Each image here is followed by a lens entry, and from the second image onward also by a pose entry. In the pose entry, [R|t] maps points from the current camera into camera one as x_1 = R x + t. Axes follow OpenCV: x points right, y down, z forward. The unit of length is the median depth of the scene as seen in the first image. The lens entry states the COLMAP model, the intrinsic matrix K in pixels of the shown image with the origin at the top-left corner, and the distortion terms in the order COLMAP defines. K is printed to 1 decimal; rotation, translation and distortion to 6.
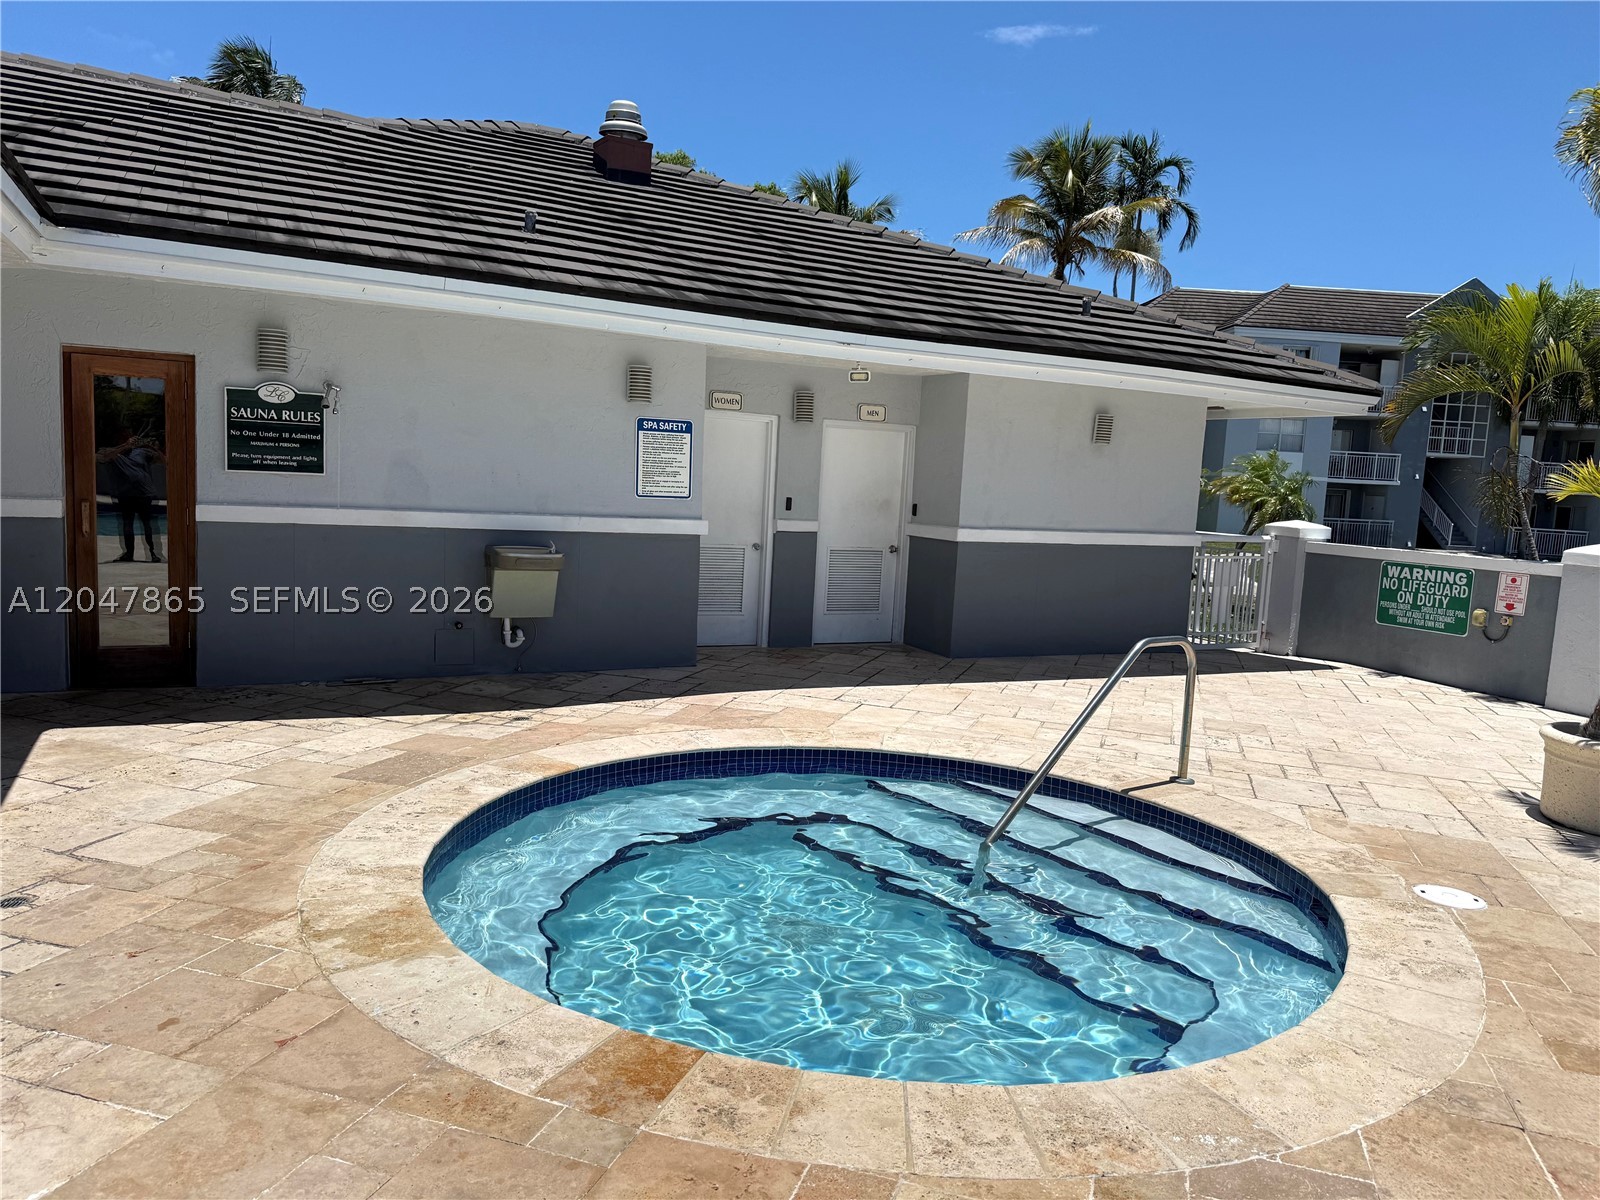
lens RADIAL K [[1123.7, 0, 797.3], [0, 1123.7, 607.2], [0, 0, 1]] dist [0.155388, -0.285781]
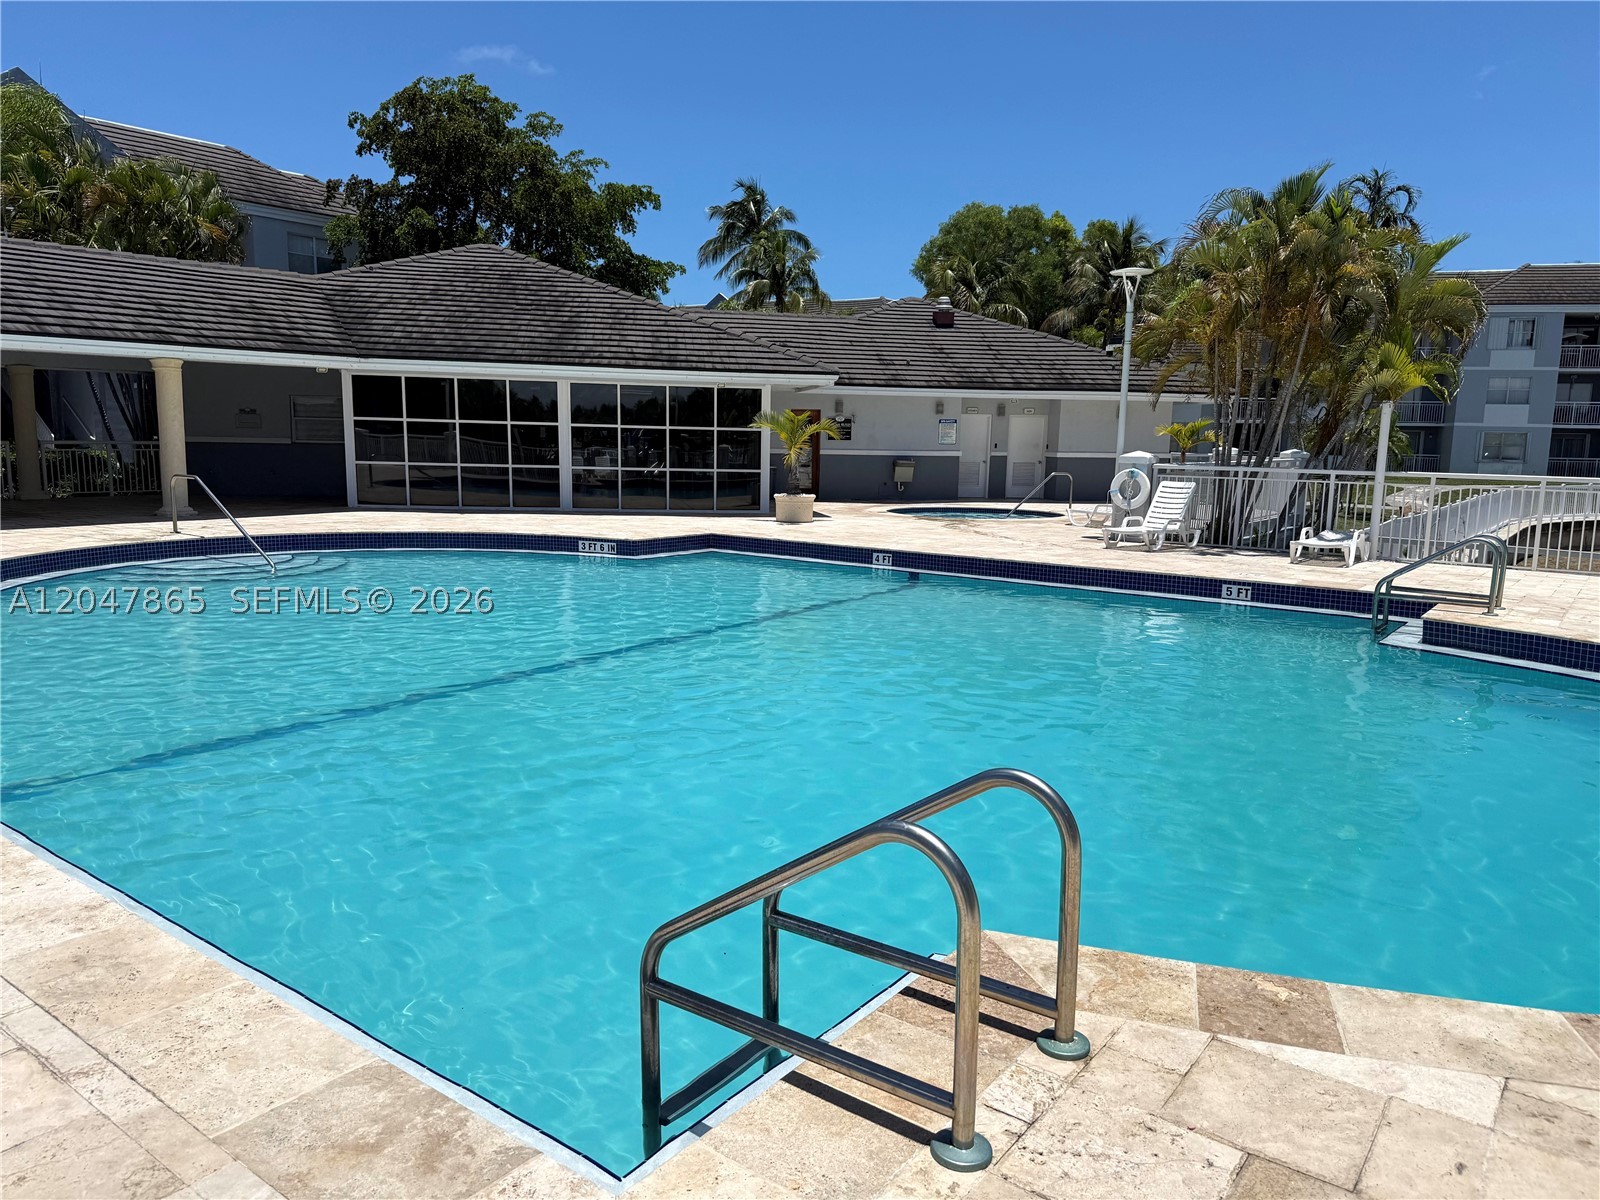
lens RADIAL K [[1123.7, 0, 797.3], [0, 1123.7, 607.2], [0, 0, 1]] dist [0.155388, -0.285781]
pose [[0.942527, 0.019023, -0.333587, 0.486280], [-0.008854, 0.999449, 0.031979, 0.231605], [0.334012, -0.027187, 0.942177, -1.890149]]
